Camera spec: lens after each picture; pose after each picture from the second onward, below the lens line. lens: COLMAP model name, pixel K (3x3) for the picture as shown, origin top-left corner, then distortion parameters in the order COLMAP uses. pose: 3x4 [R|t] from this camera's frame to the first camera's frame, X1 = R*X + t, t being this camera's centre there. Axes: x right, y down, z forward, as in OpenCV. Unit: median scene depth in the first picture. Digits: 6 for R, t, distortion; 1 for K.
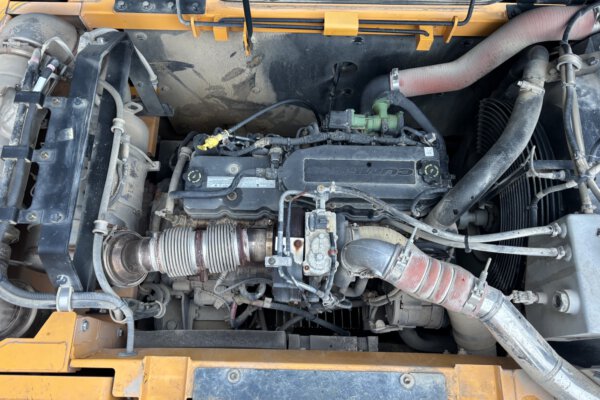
lens RADIAL K [[458.0, 0, 298.7], [0, 458.0, 203.4], [0, 0, 1]] dist [0.020838, -0.009297]
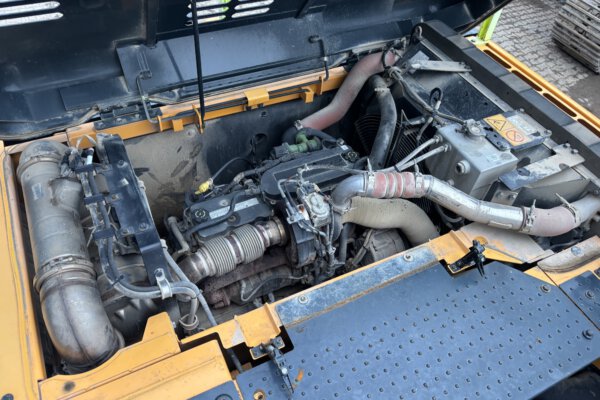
lens RADIAL K [[458.0, 0, 298.7], [0, 458.0, 203.4], [0, 0, 1]] dist [0.020838, -0.009297]
pose [[0.886355, -0.309189, 0.344640, -0.419082], [0.411612, 0.867040, -0.280744, 0.398367], [-0.212014, 0.390697, 0.895771, -0.248510]]
